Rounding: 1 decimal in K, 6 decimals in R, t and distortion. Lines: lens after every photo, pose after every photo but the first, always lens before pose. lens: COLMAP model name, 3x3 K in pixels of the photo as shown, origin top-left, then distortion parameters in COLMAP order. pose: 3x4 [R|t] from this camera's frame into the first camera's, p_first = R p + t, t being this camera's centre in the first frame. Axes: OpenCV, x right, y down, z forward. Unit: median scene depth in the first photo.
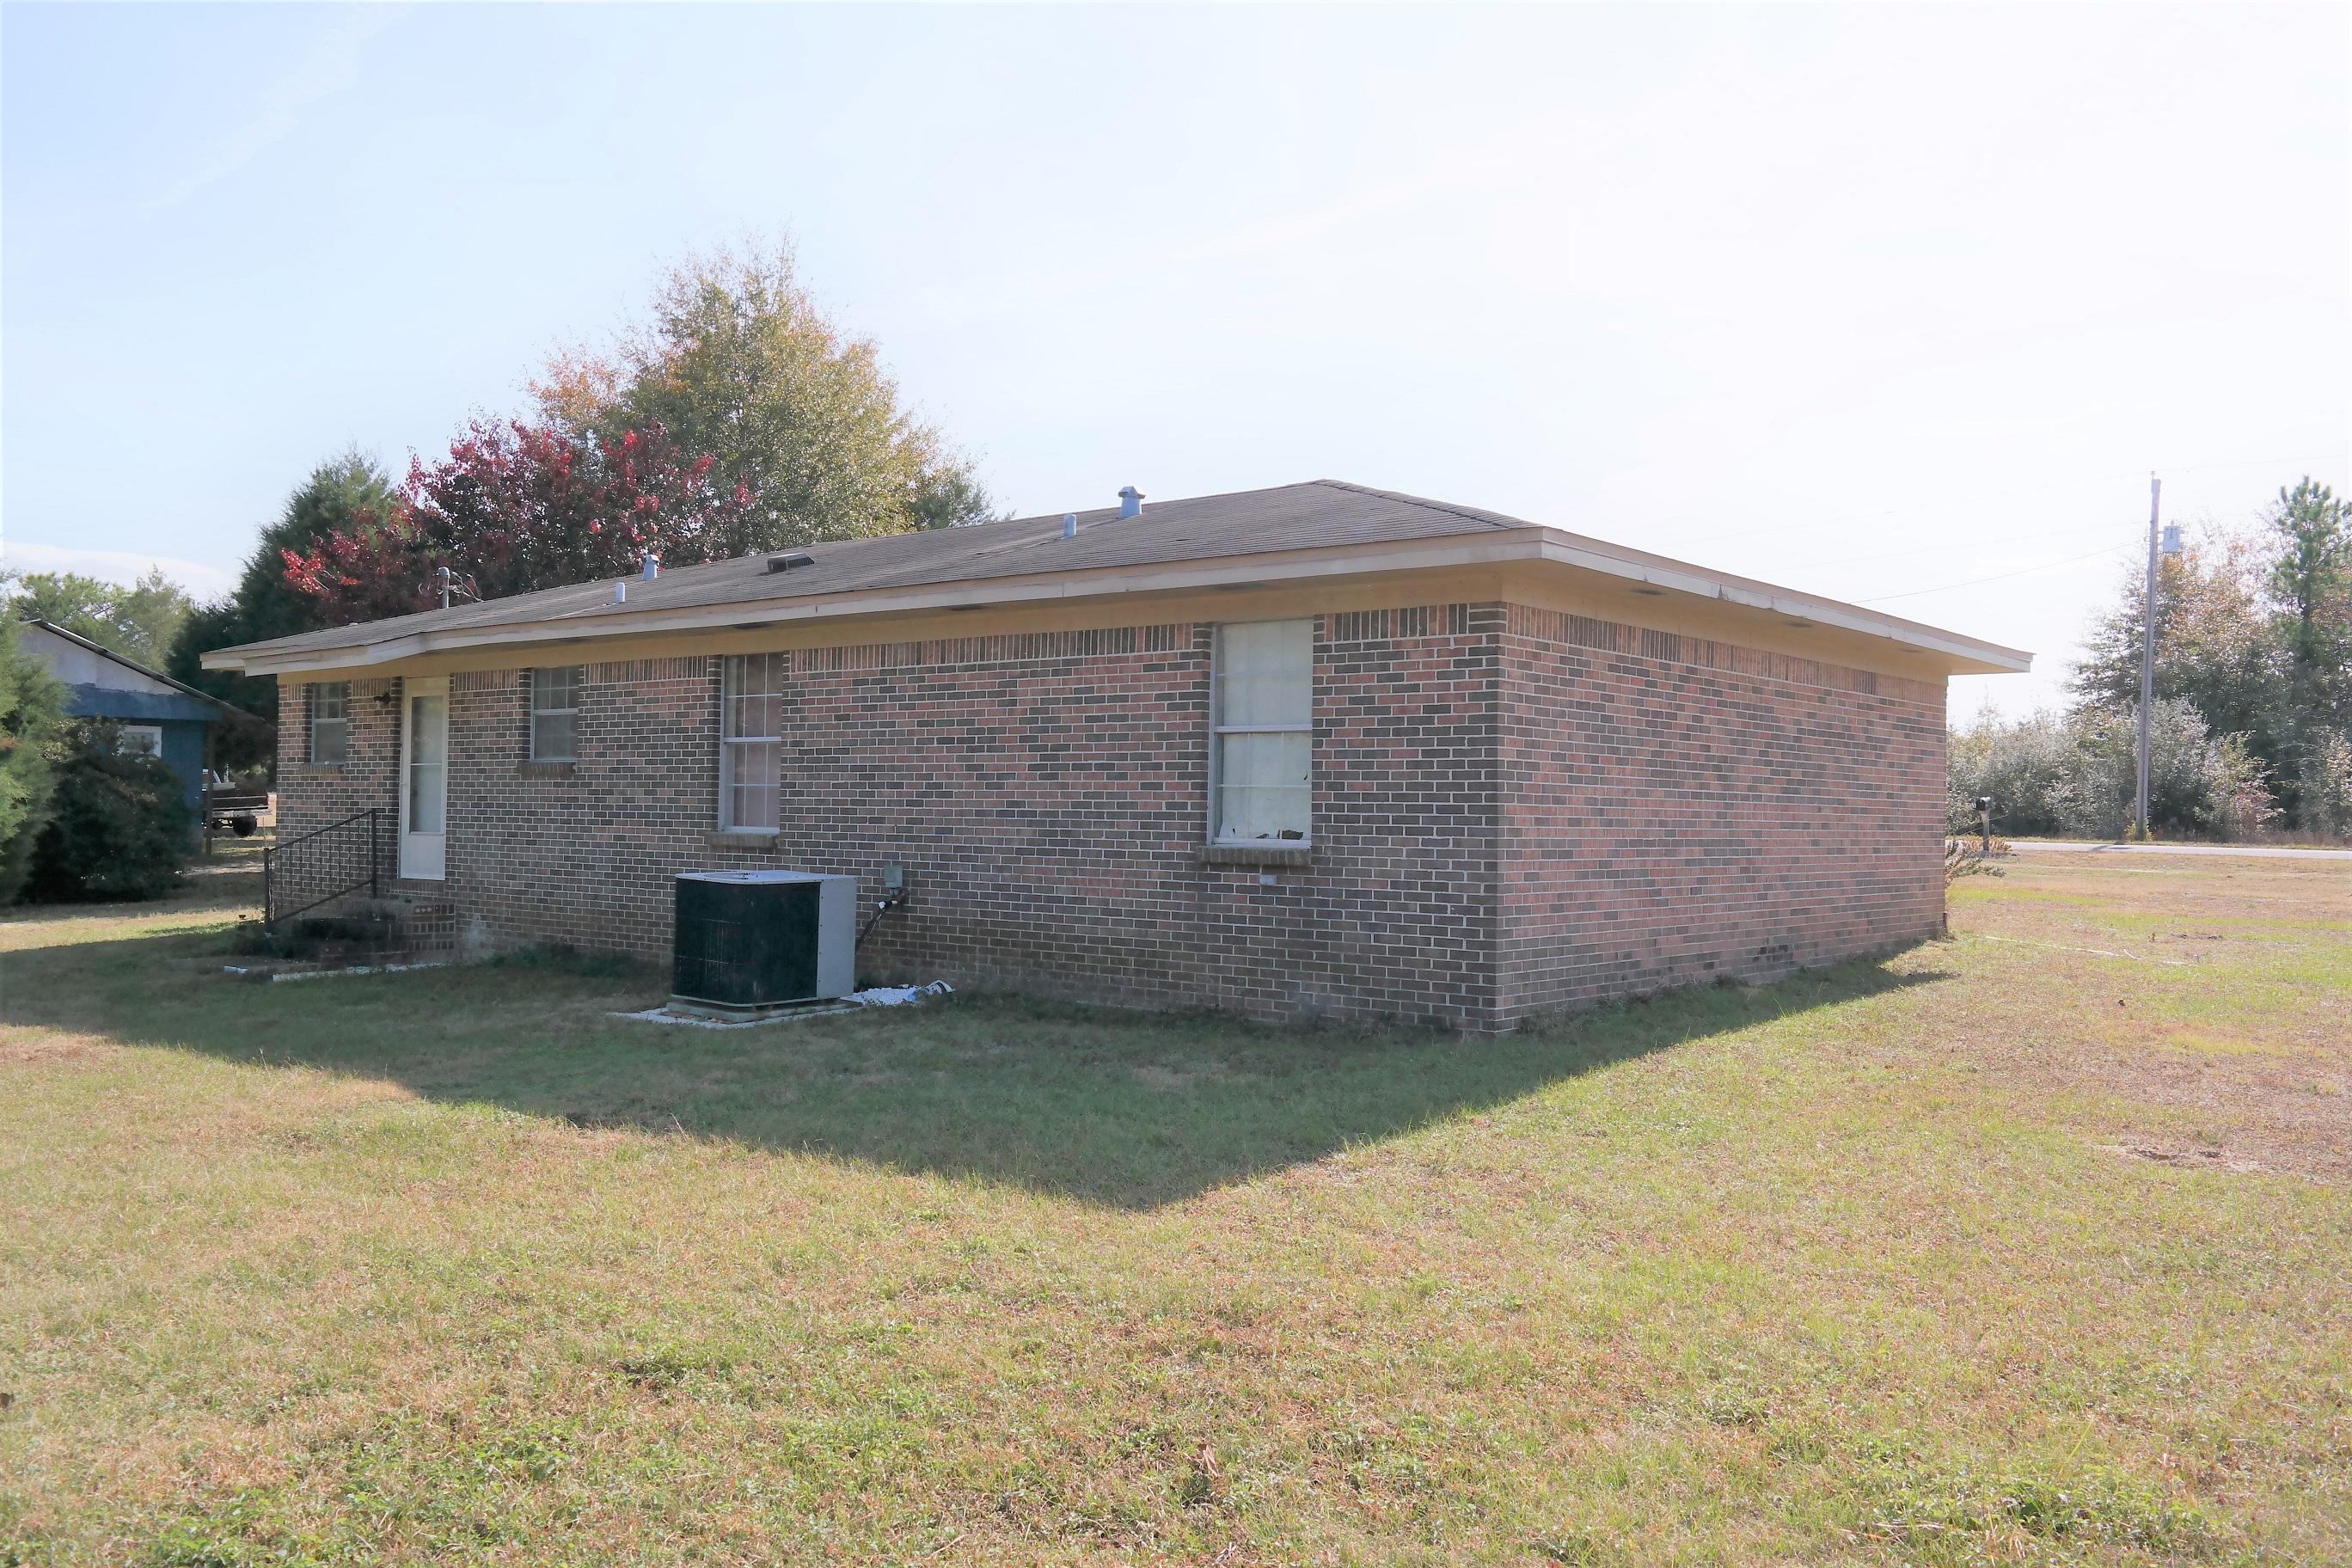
lens RADIAL K [[1883.8, 0, 1176.2], [0, 1883.8, 779.4], [0, 0, 1]] dist [0.021329, -0.016330]
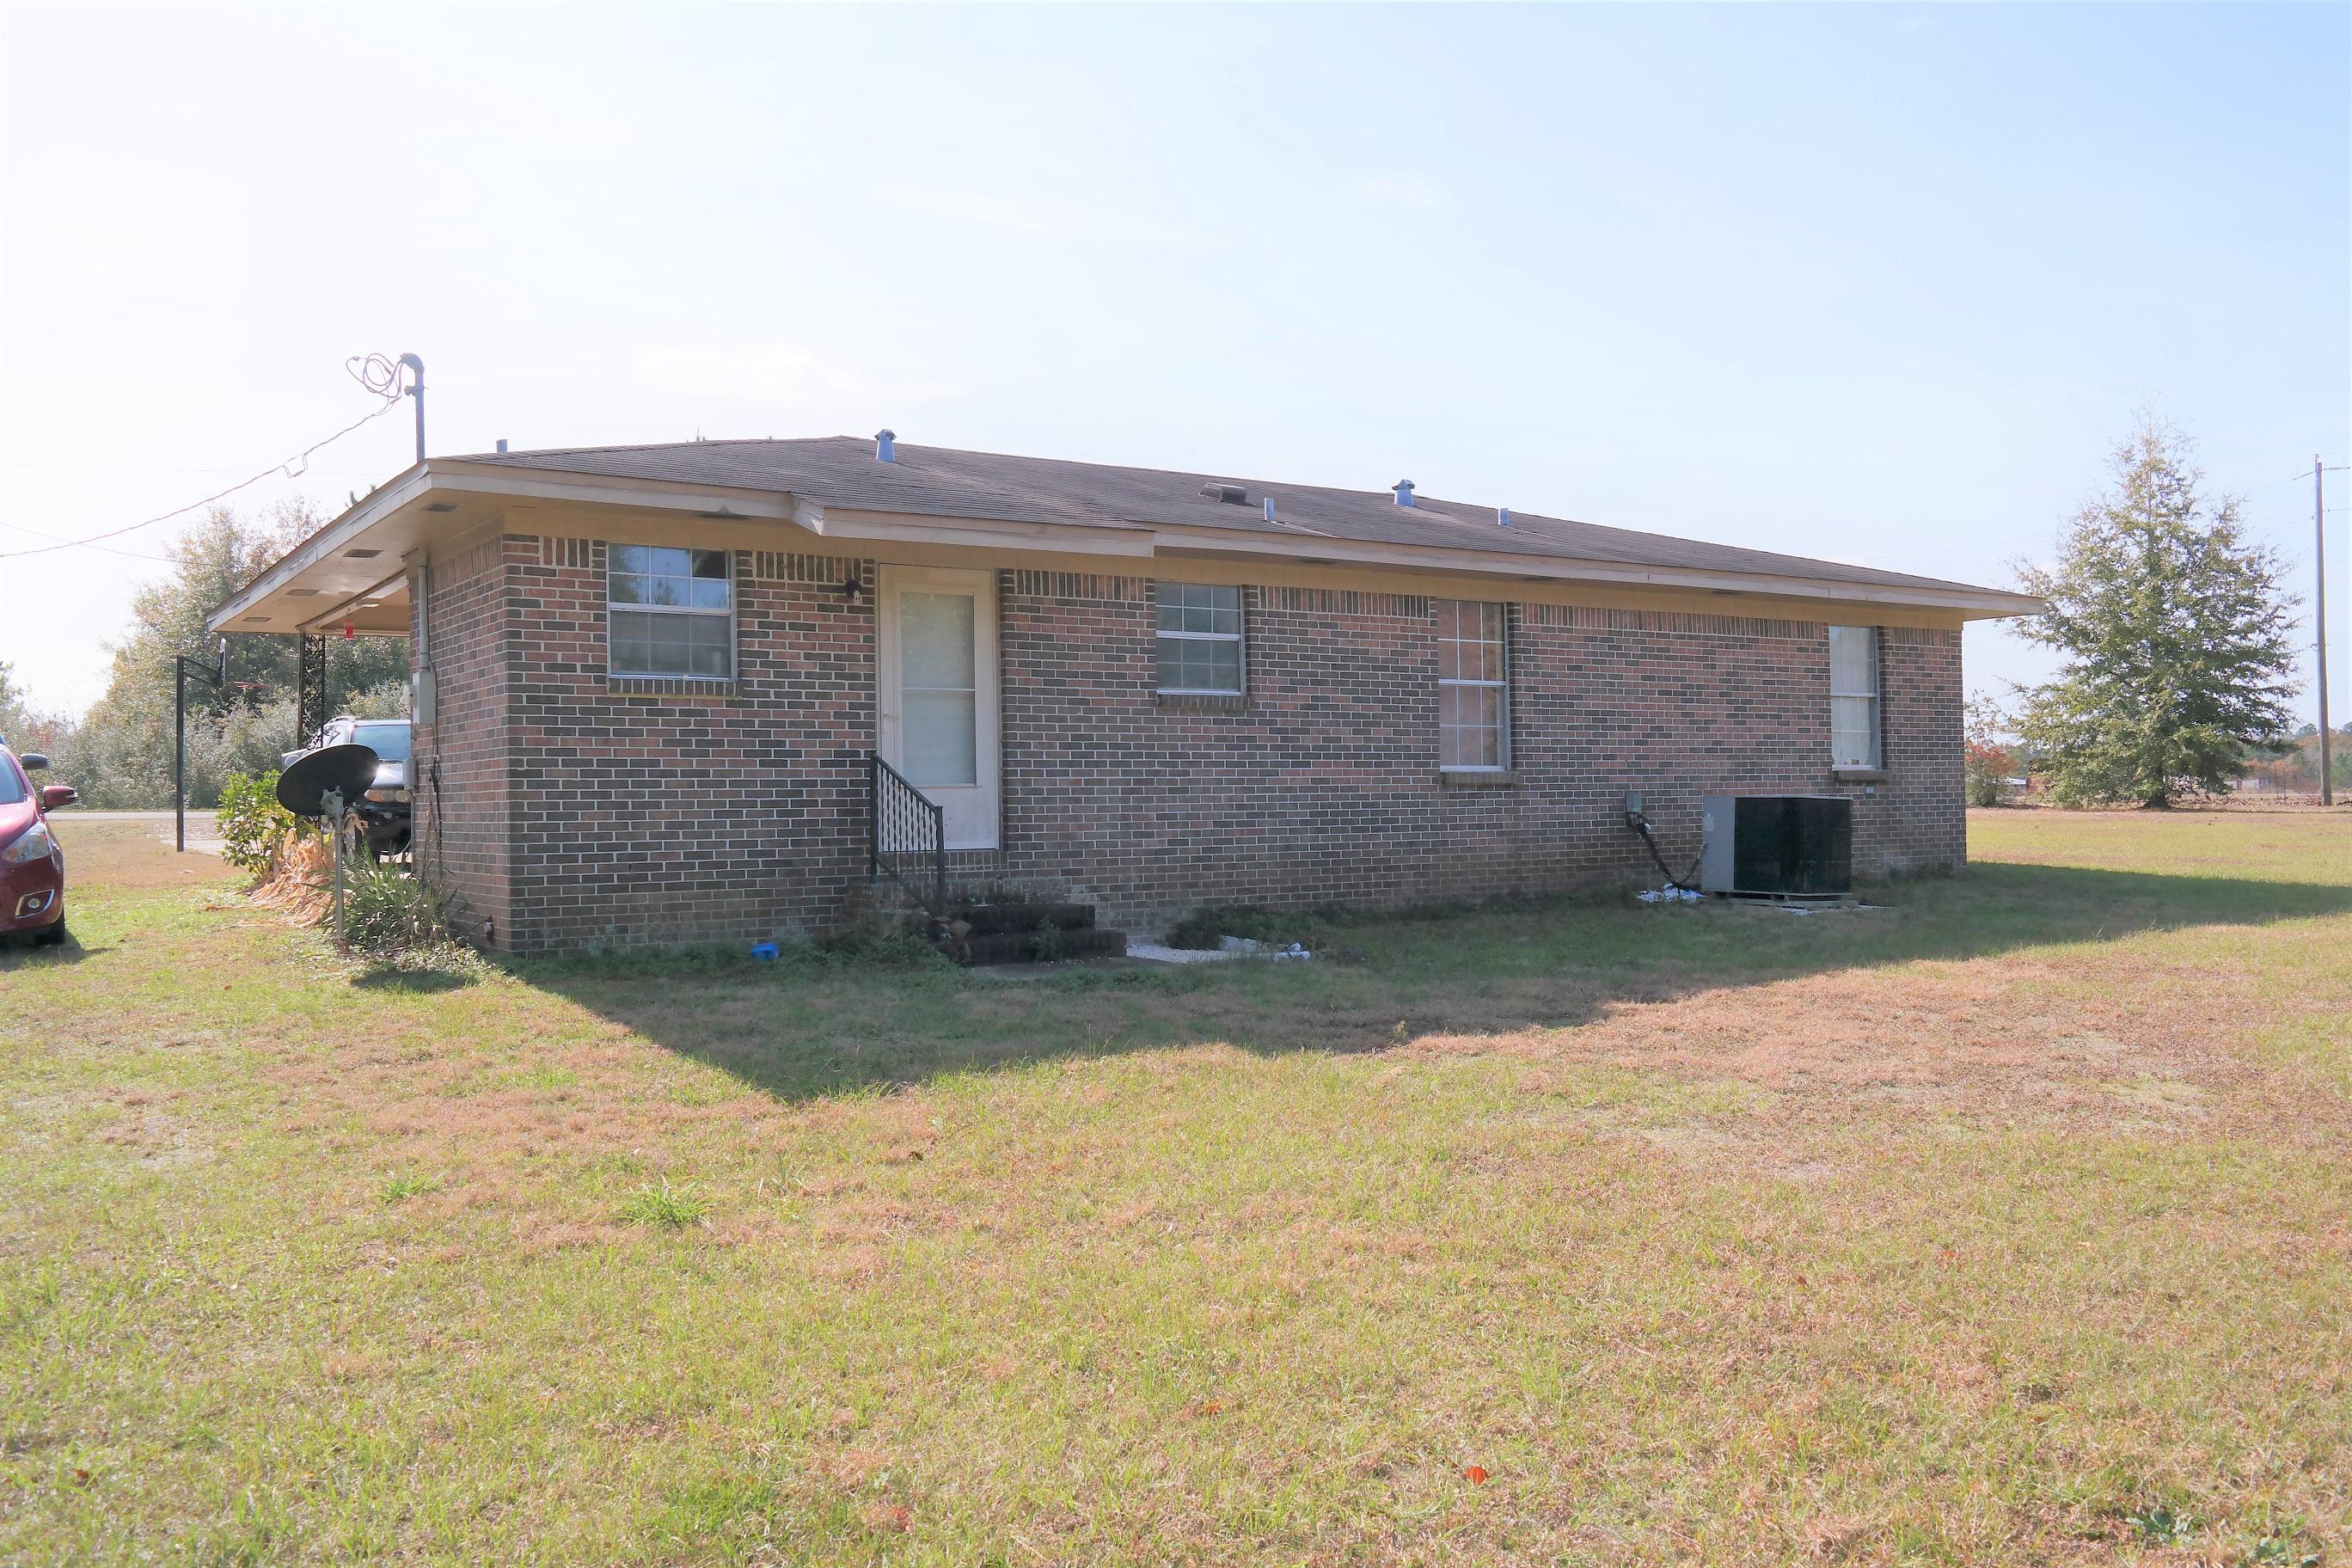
lens RADIAL K [[1883.8, 0, 1177.0], [0, 1883.8, 789.4], [0, 0, 1]] dist [0.021329, -0.016330]
pose [[0.282345, -0.009390, 0.959267, -1.357157], [0.002891, 0.999956, 0.008938, 0.030360], [-0.959309, 0.000249, 0.282360, 0.914172]]
